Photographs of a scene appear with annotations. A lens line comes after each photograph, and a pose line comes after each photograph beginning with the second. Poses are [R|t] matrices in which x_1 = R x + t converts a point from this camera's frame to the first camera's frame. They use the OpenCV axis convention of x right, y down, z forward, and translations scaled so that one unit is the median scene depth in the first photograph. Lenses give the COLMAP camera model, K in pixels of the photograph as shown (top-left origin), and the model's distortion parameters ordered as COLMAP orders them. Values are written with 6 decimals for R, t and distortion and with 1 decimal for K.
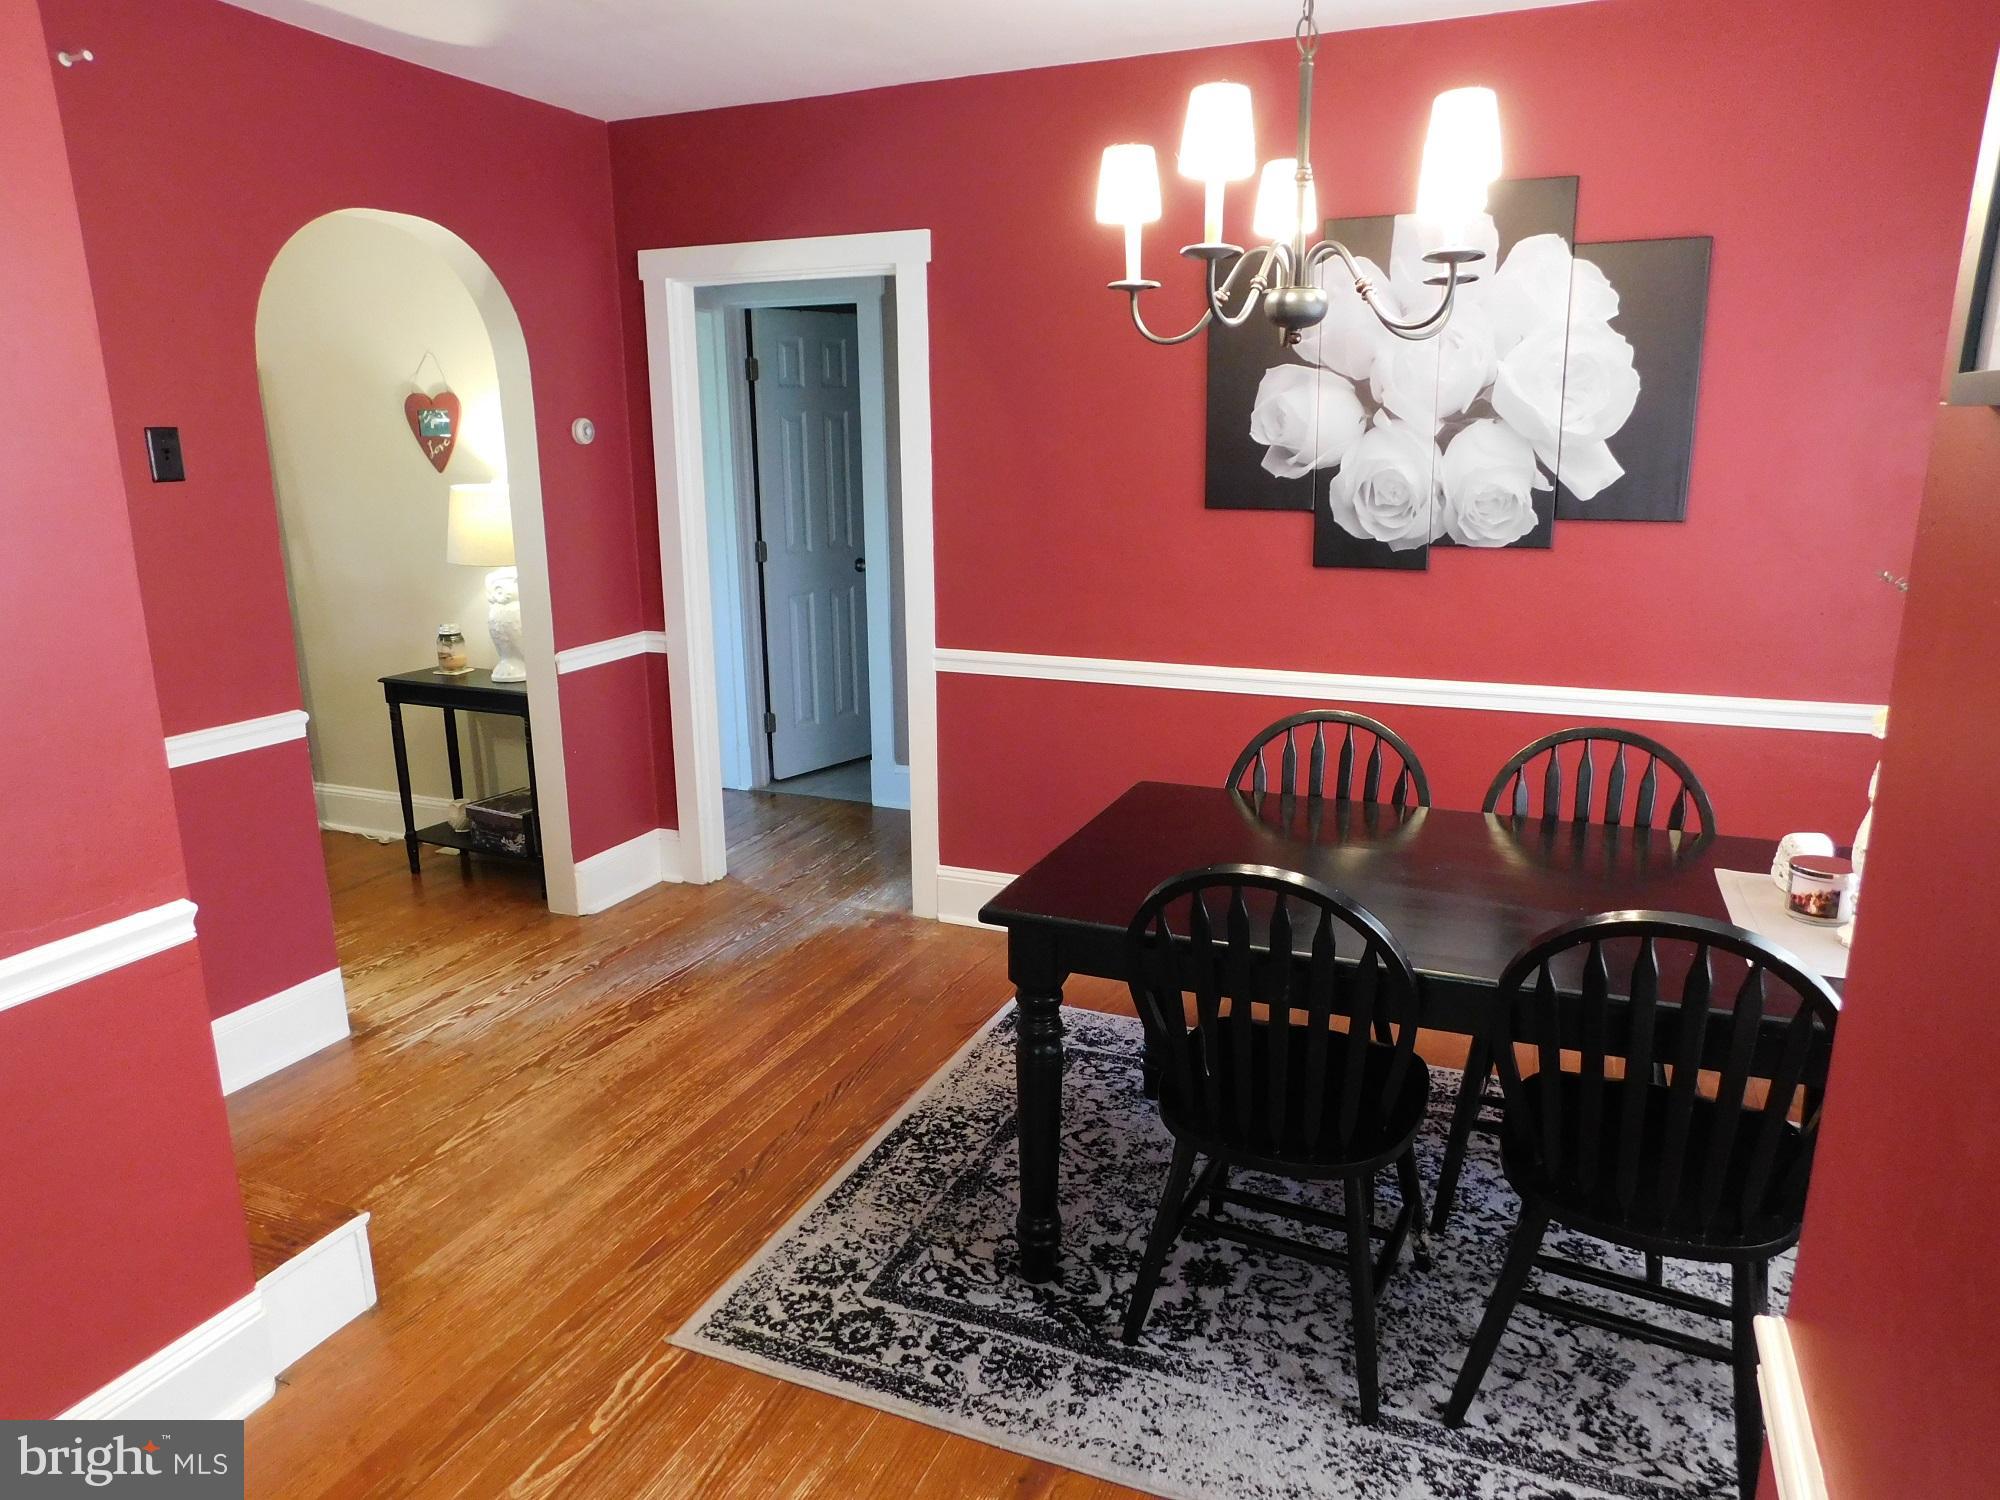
lens RADIAL K [[1334.3, 0, 1000.0], [0, 1334.3, 750.0], [0, 0, 1]] dist [-0.069465, 0.063535]
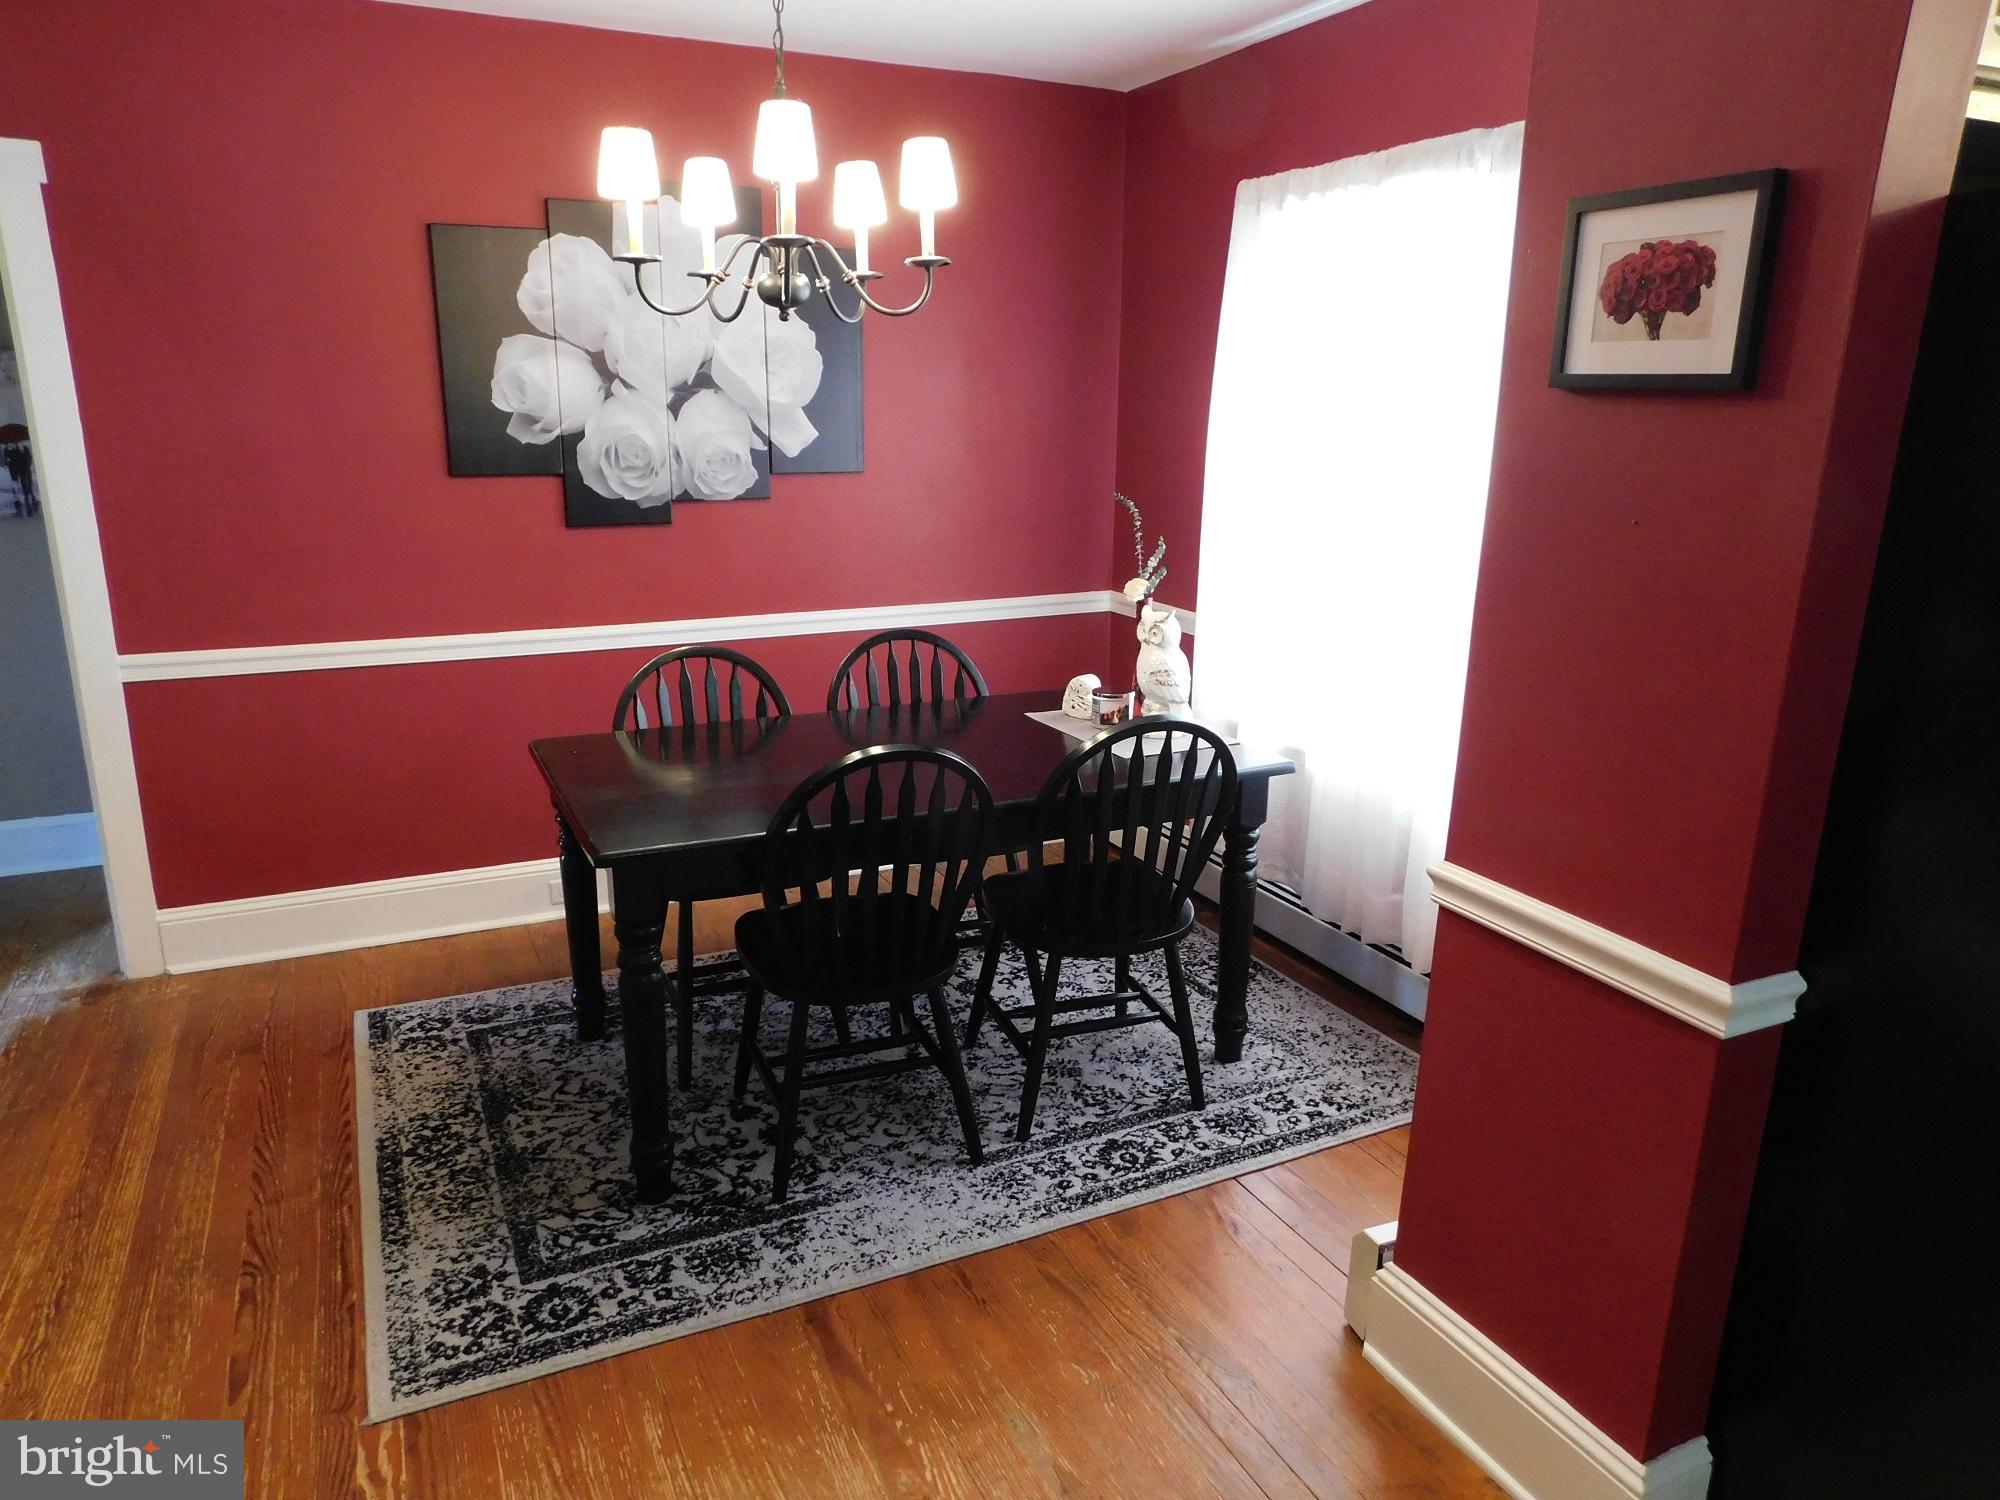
lens RADIAL K [[1334.3, 0, 1000.0], [0, 1334.3, 750.0], [0, 0, 1]] dist [-0.069465, 0.063535]
pose [[0.650993, -0.173401, 0.739013, -0.511794], [0.162148, 0.982854, 0.087780, -0.000247], [-0.741563, 0.062686, 0.667948, 0.072147]]
